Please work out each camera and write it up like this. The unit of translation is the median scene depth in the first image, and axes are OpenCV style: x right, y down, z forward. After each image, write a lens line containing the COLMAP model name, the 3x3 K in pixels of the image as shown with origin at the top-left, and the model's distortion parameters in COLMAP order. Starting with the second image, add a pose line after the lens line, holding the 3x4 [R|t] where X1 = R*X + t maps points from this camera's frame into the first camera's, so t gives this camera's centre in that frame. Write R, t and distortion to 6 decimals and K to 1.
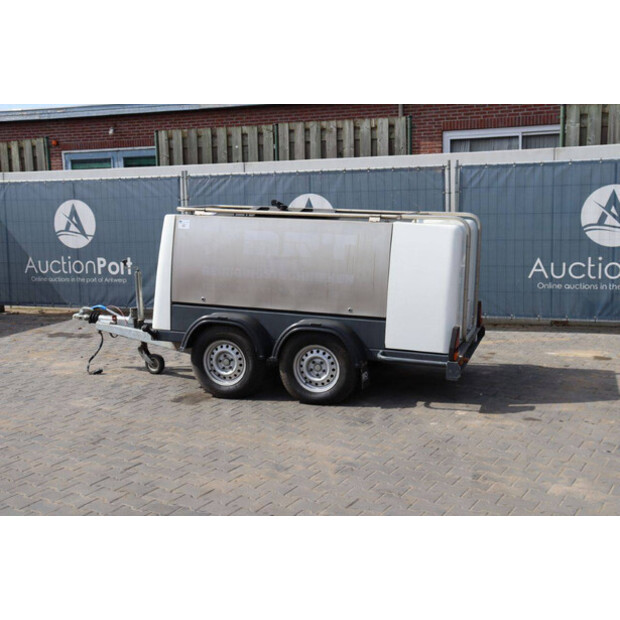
lens RADIAL K [[788.3, 0, 300.2], [0, 788.3, 310.6], [0, 0, 1]] dist [0.033960, 0.103120]
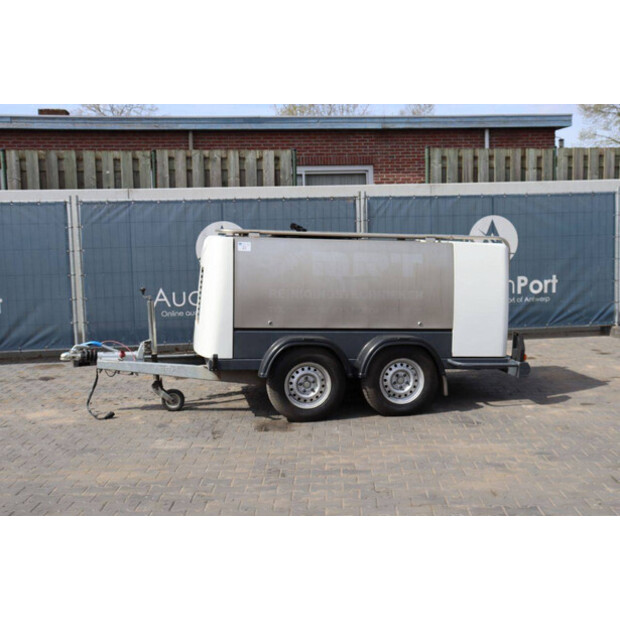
lens RADIAL K [[788.3, 0, 300.2], [0, 788.3, 310.6], [0, 0, 1]] dist [0.033960, 0.103120]
pose [[0.871631, -0.046556, 0.487947, -0.443225], [0.070678, 0.997013, -0.031127, 0.002224], [-0.485041, 0.061618, 0.872318, 0.103241]]
